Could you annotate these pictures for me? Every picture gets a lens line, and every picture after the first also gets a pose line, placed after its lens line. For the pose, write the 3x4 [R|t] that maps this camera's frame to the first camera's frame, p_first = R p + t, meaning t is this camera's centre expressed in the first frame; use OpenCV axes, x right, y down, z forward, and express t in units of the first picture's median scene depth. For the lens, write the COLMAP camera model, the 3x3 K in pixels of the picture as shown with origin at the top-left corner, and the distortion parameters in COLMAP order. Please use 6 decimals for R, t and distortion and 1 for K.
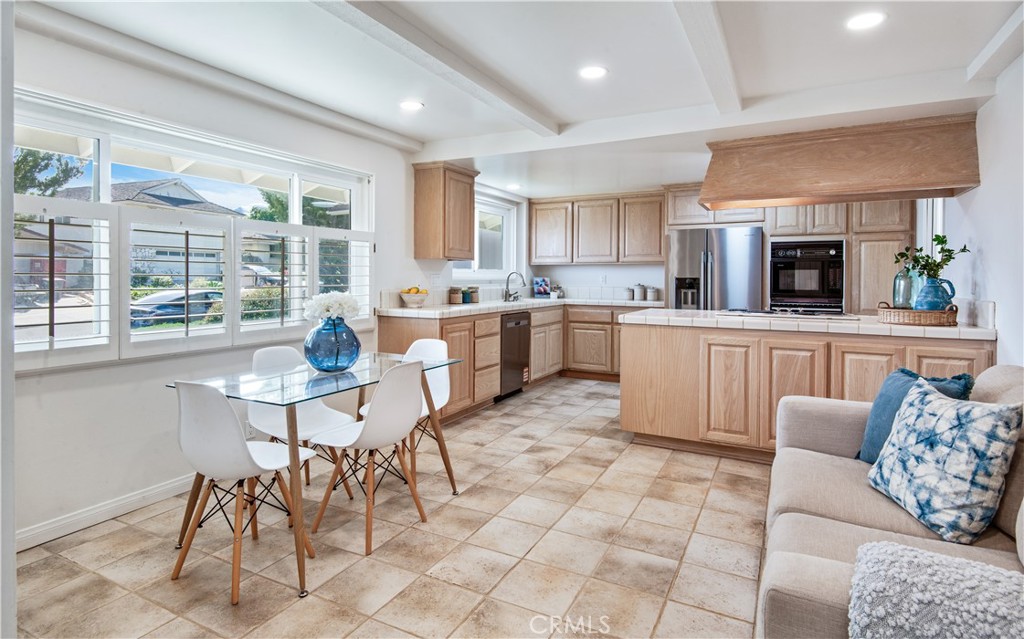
lens RADIAL K [[541.8, 0, 508.7], [0, 541.8, 269.6], [0, 0, 1]] dist [0.143684, -0.000044]
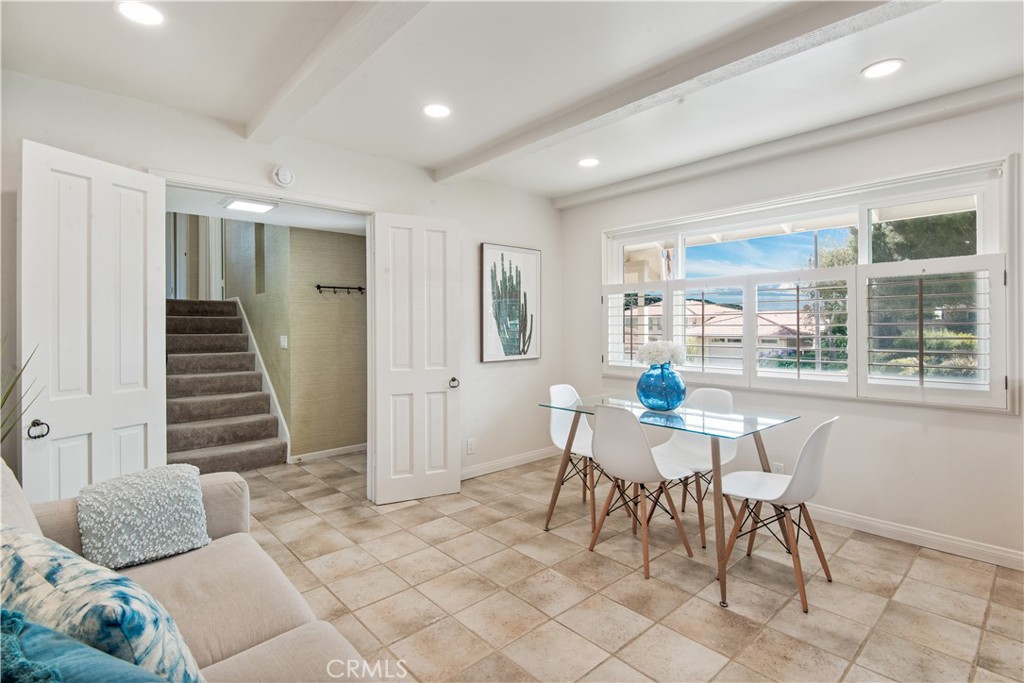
lens RADIAL K [[494.3, 0, 509.6], [0, 494.3, 324.8], [0, 0, 1]] dist [0.017535, 0.000101]
pose [[-0.350178, -0.004937, -0.936670, 0.827551], [0.023361, 0.999629, -0.014003, 0.016077], [0.936392, -0.026785, -0.349932, 1.203113]]
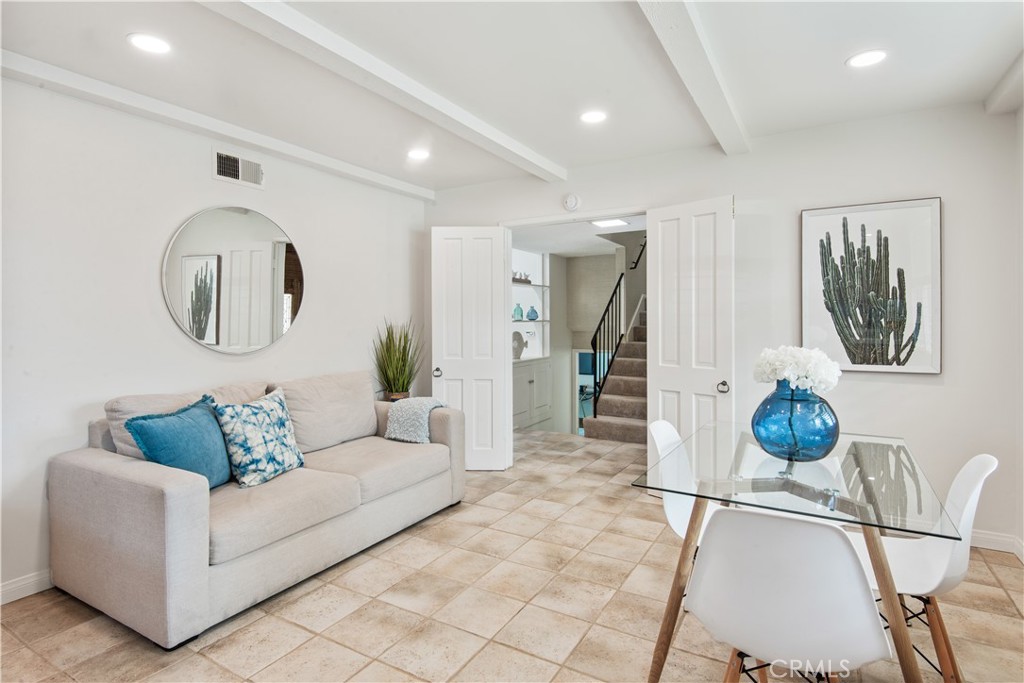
lens RADIAL K [[532.1, 0, 508.9], [0, 532.1, 327.4], [0, 0, 1]] dist [0.046716, 0.000108]
pose [[-0.999003, -0.004259, 0.044436, 0.016458], [-0.004699, 0.999941, -0.009802, 0.027303], [-0.044391, -0.010001, -0.998964, 1.905748]]
